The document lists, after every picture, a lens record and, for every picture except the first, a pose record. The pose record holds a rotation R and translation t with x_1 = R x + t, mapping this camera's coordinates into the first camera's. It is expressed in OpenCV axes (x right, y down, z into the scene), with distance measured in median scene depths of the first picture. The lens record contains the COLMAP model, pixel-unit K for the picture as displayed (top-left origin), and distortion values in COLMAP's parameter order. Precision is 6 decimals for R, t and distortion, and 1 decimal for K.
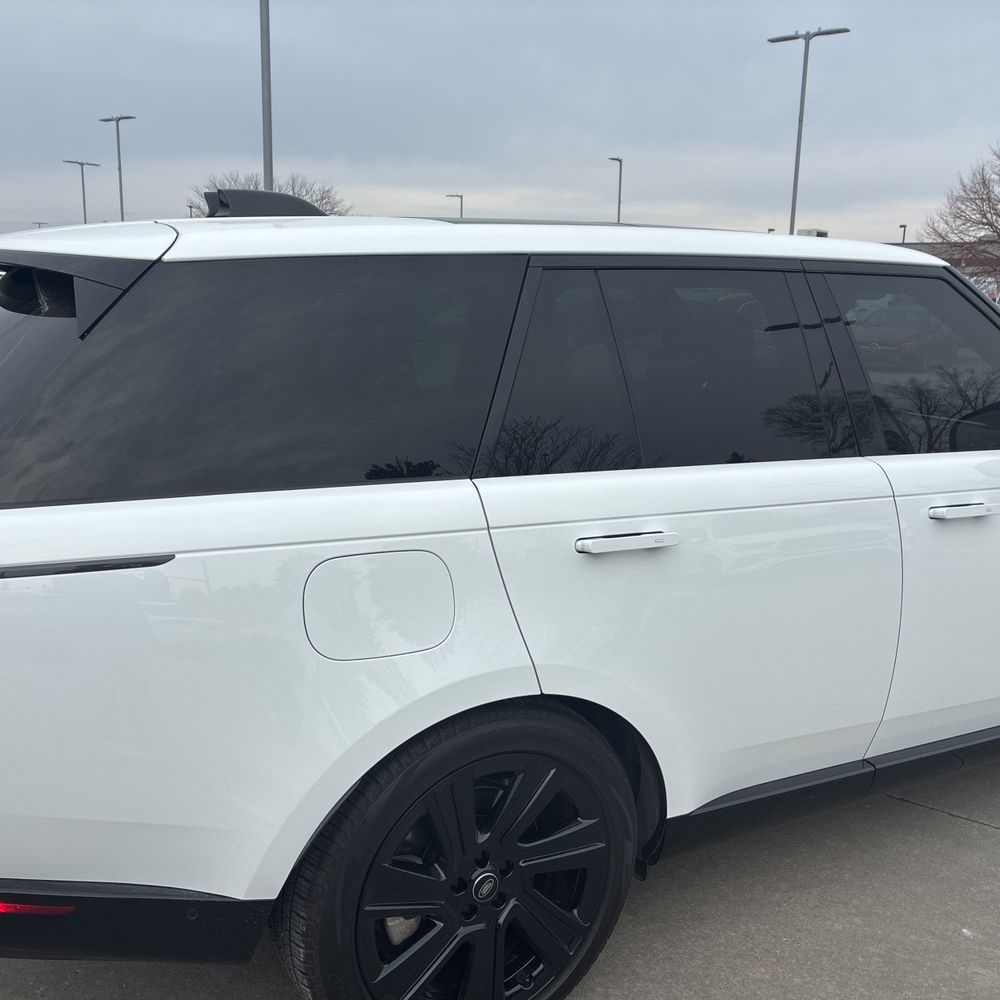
lens RADIAL K [[1013.9, 0, 497.4], [0, 1013.9, 502.5], [0, 0, 1]] dist [0.020149, 0.016867]
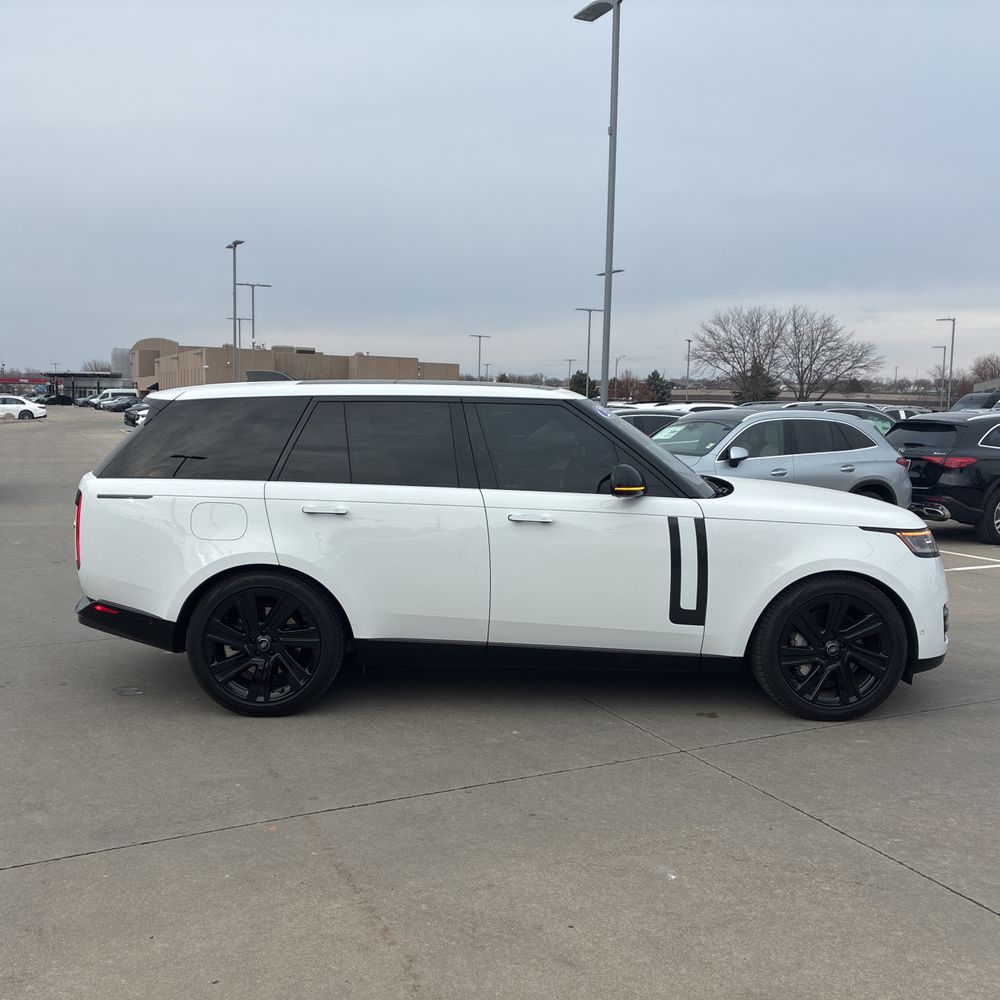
lens RADIAL K [[1014.6, 0, 504.0], [0, 1014.6, 497.6], [0, 0, 1]] dist [0.060985, -0.118948]
pose [[0.880954, 0.037339, -0.471726, 1.383994], [-0.096191, 0.990199, -0.101258, 0.179107], [0.463322, 0.134579, 0.875912, -0.801706]]
